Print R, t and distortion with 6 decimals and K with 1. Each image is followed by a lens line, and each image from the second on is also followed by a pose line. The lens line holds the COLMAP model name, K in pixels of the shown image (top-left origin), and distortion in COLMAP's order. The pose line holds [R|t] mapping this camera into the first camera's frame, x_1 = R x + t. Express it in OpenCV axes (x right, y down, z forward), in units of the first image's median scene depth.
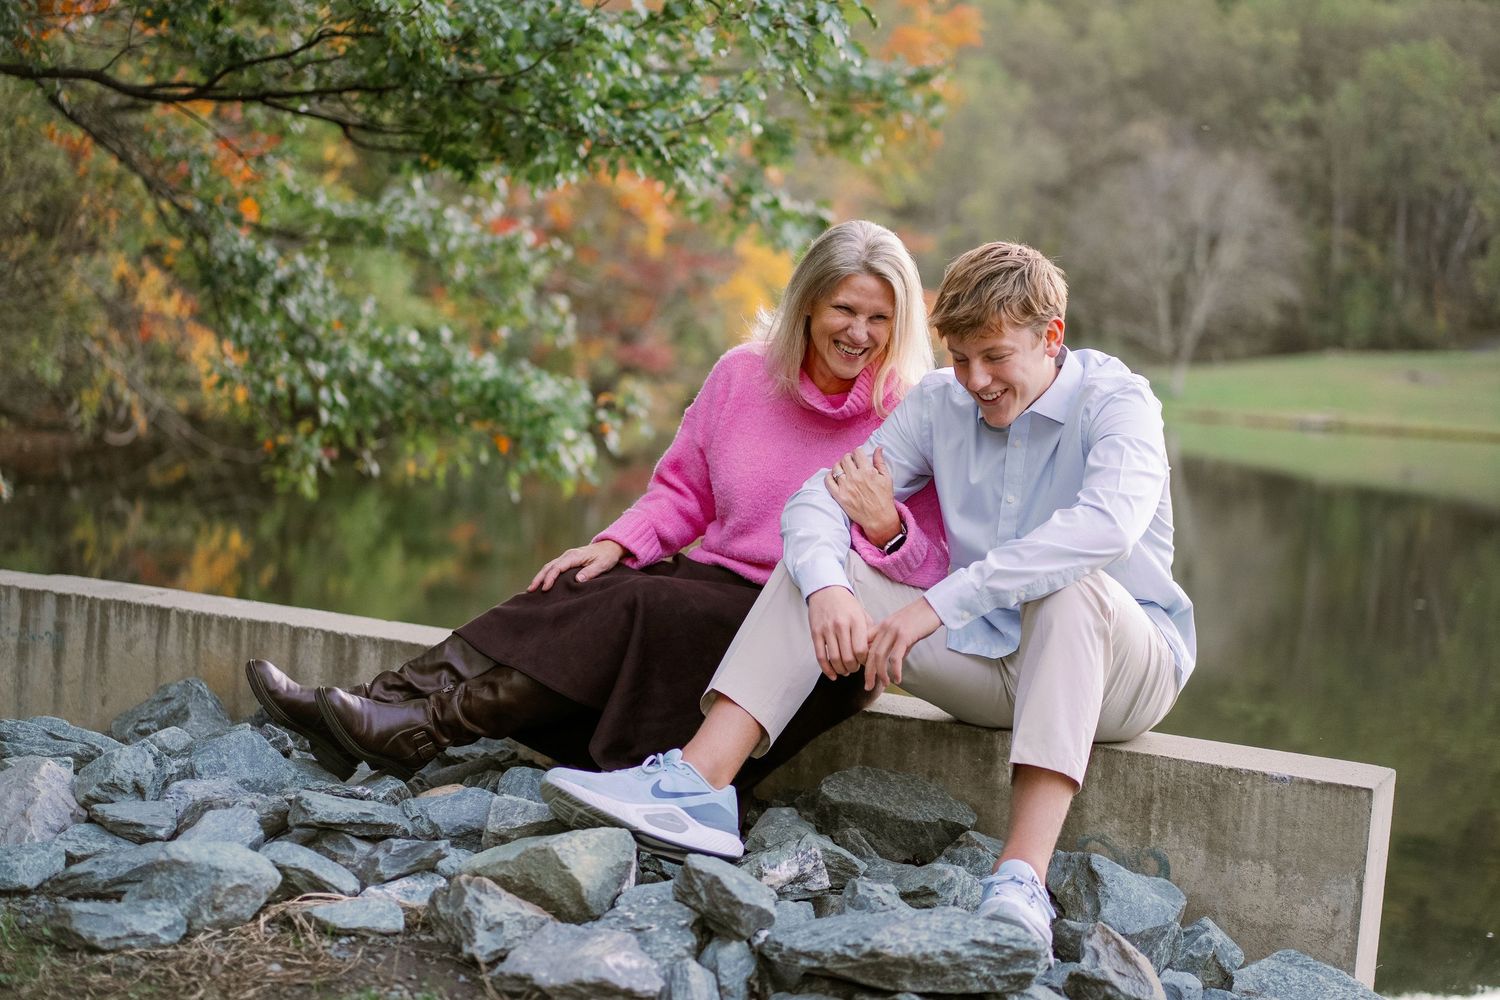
lens RADIAL K [[2298.0, 0, 750.0], [0, 2298.0, 500.0], [0, 0, 1]] dist [0.124986, -0.796623]
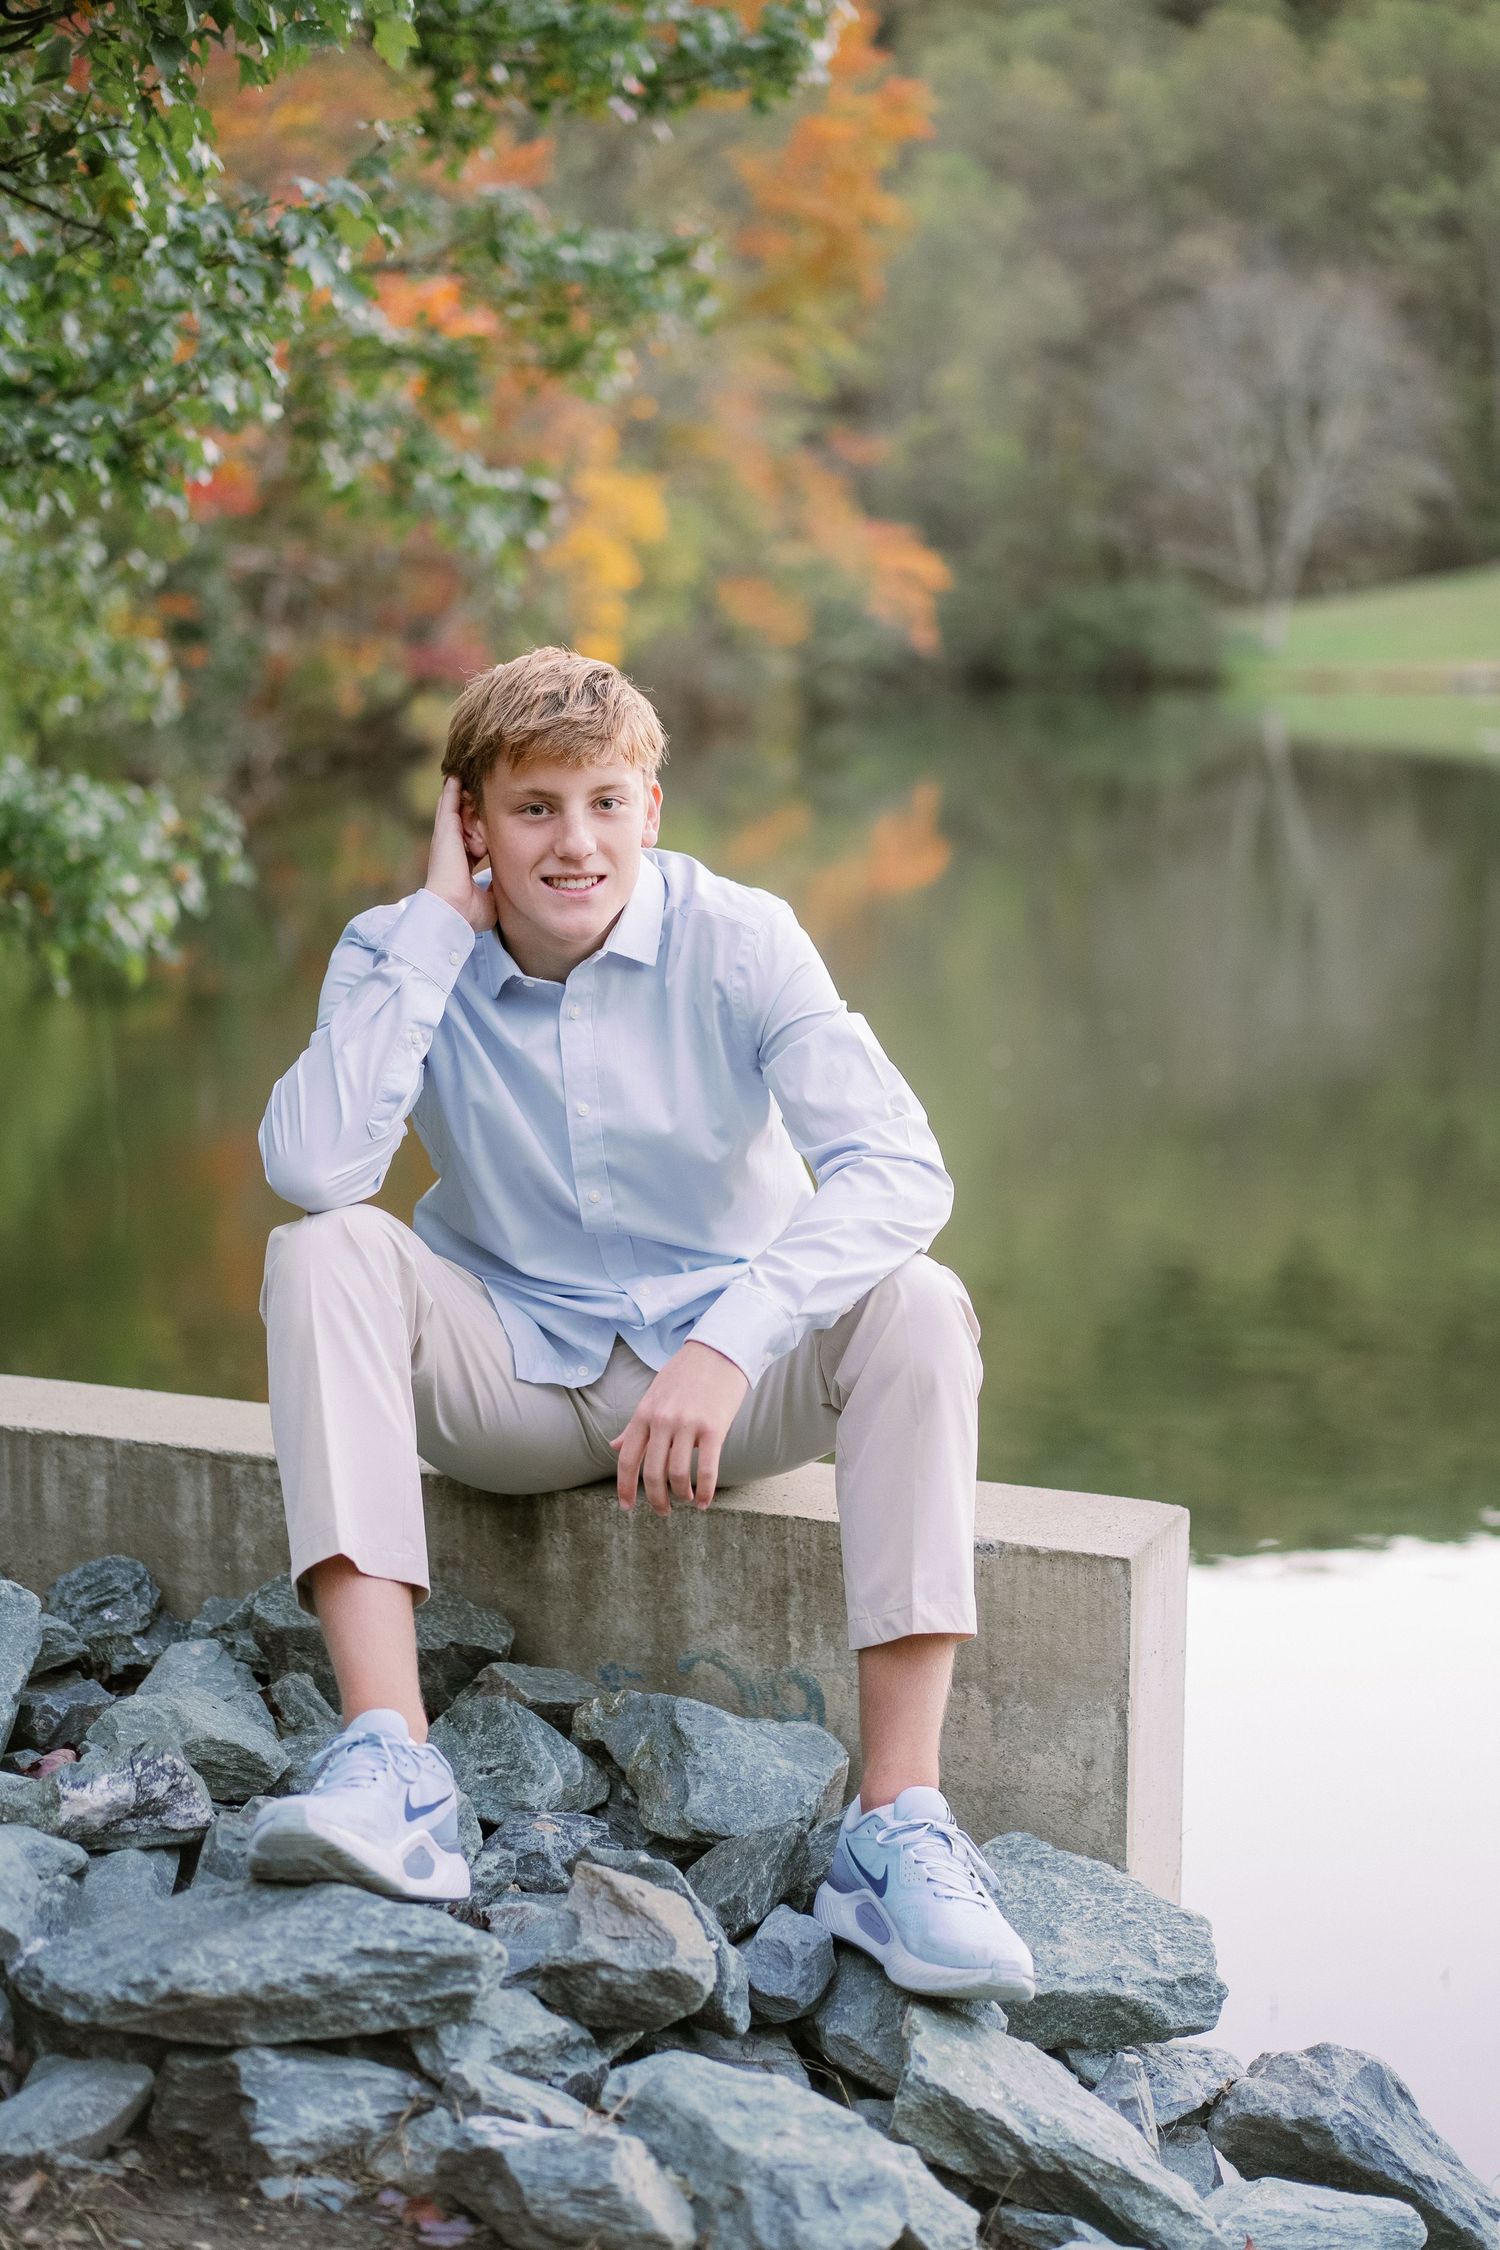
lens RADIAL K [[3447.0, 0, 750.0], [0, 3447.0, 1125.0], [0, 0, 1]] dist [0.124986, -0.796623]
pose [[0.996598, -0.080355, 0.018296, 0.103437], [0.078633, 0.993628, 0.080748, -0.040926], [-0.024668, -0.079034, 0.996567, 0.078192]]
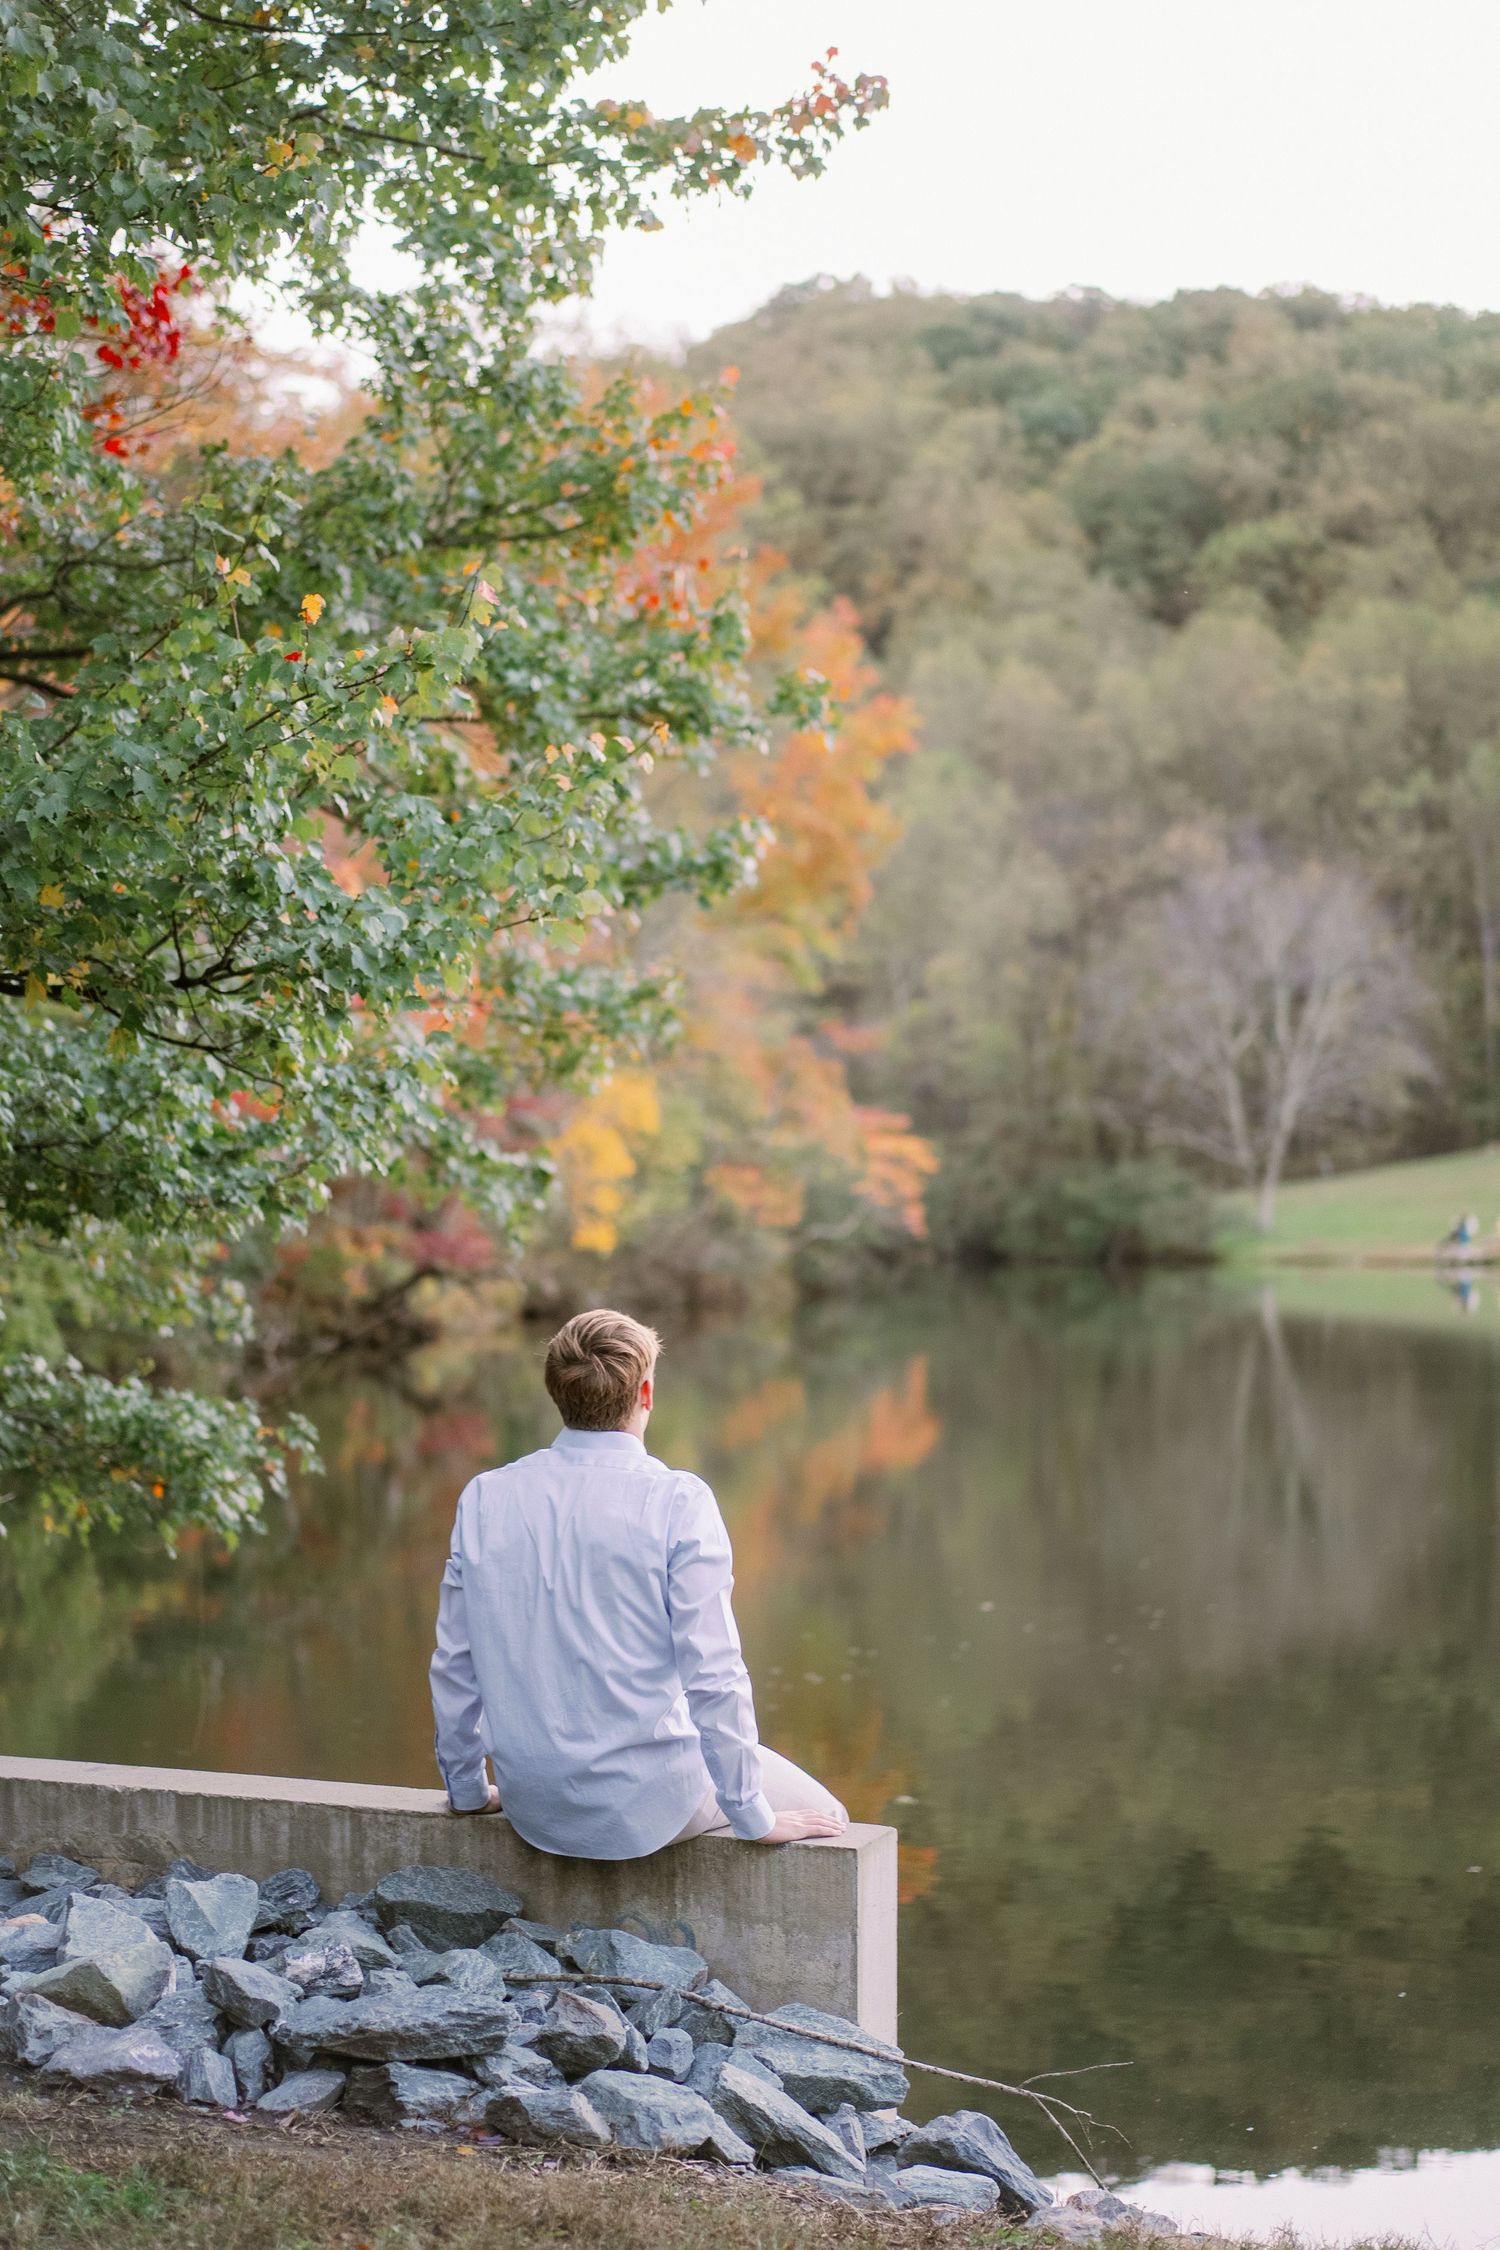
lens RADIAL K [[3558.7, 0, 750.0], [0, 3558.7, 1125.0], [0, 0, 1]] dist [0.024881, -0.506941]
pose [[0.996506, -0.077934, 0.030027, 0.122306], [0.080167, 0.993387, -0.082195, -0.051482], [-0.023422, 0.084315, 0.996164, -0.449063]]
